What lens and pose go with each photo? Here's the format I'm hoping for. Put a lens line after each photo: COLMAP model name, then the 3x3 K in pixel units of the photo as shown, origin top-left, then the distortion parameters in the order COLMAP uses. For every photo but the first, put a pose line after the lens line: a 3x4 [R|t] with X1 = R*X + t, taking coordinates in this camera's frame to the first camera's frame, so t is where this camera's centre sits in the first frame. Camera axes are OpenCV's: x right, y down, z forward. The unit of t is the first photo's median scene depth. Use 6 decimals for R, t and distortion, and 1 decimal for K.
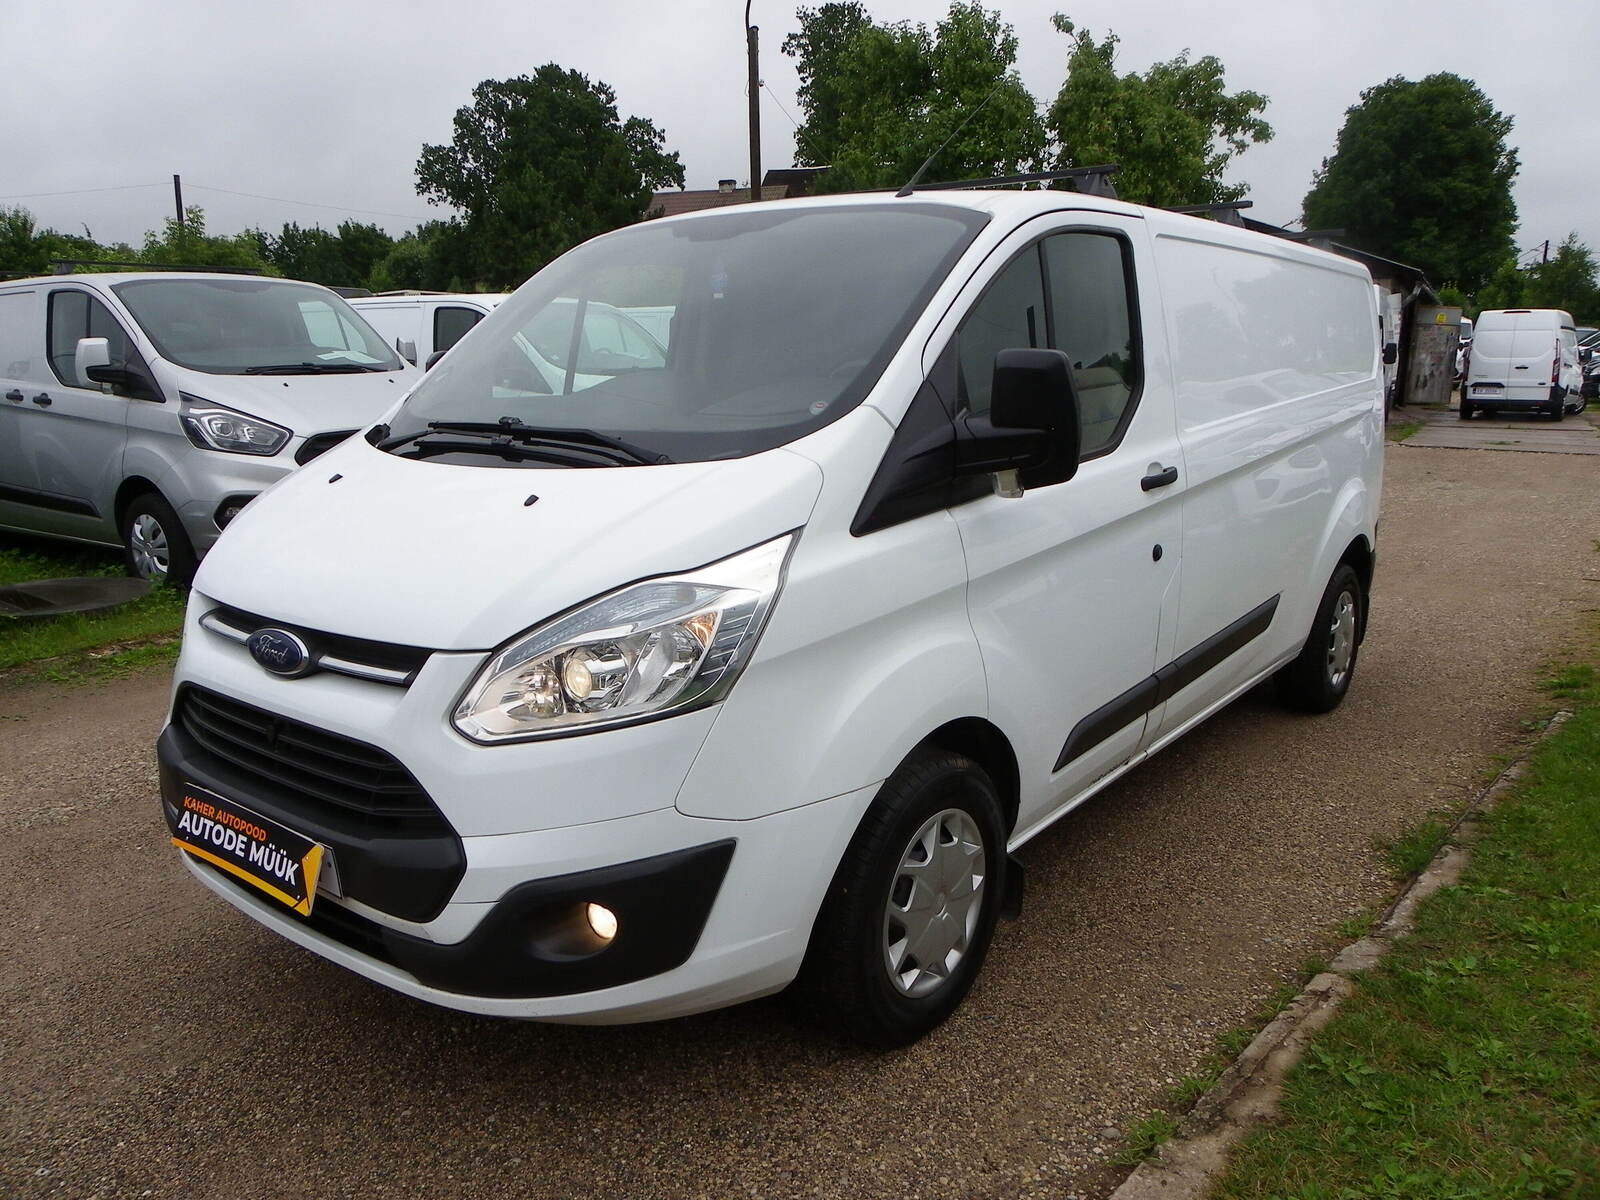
lens RADIAL K [[1221.1, 0, 800.0], [0, 1221.1, 600.0], [0, 0, 1]] dist [-0.019507, 0.010380]
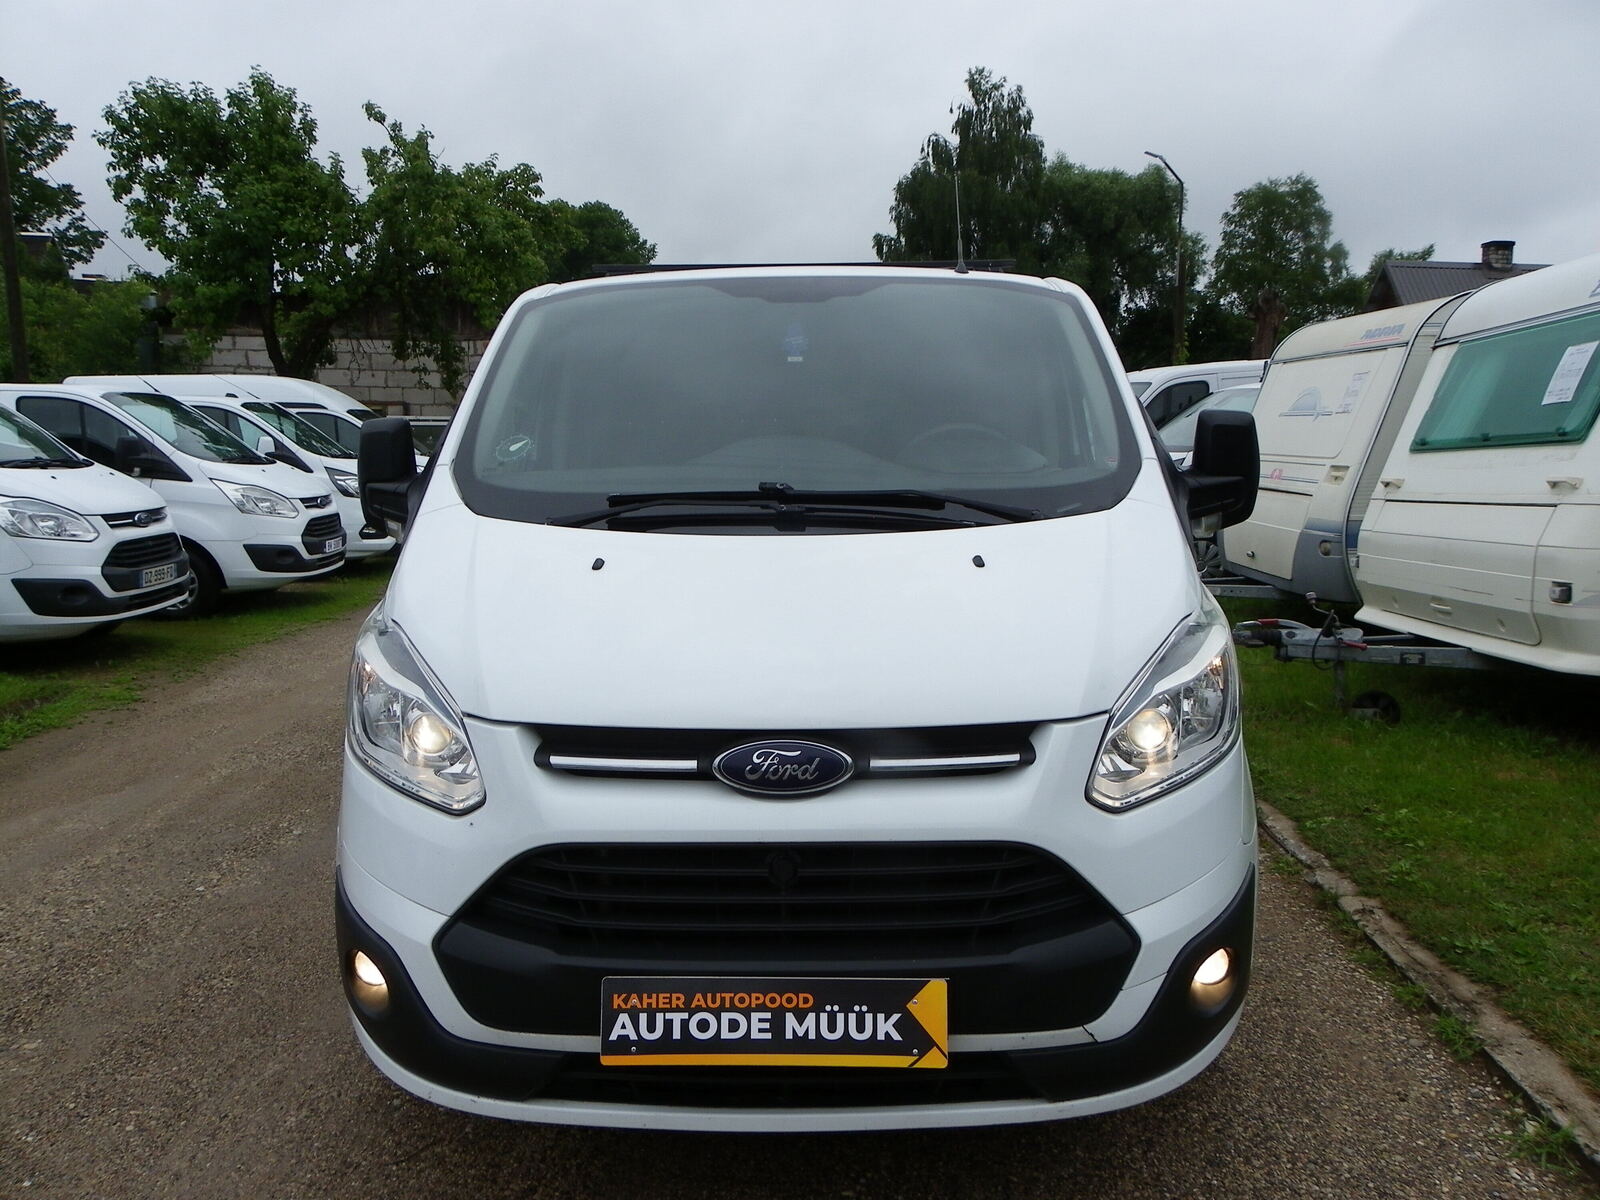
lens RADIAL K [[1221.1, 0, 800.0], [0, 1221.1, 600.0], [0, 0, 1]] dist [-0.019507, 0.010380]
pose [[0.792498, -0.082264, 0.604301, -0.152126], [0.128232, 0.991187, -0.033237, -0.006614], [-0.596241, 0.103831, 0.796063, 0.057660]]
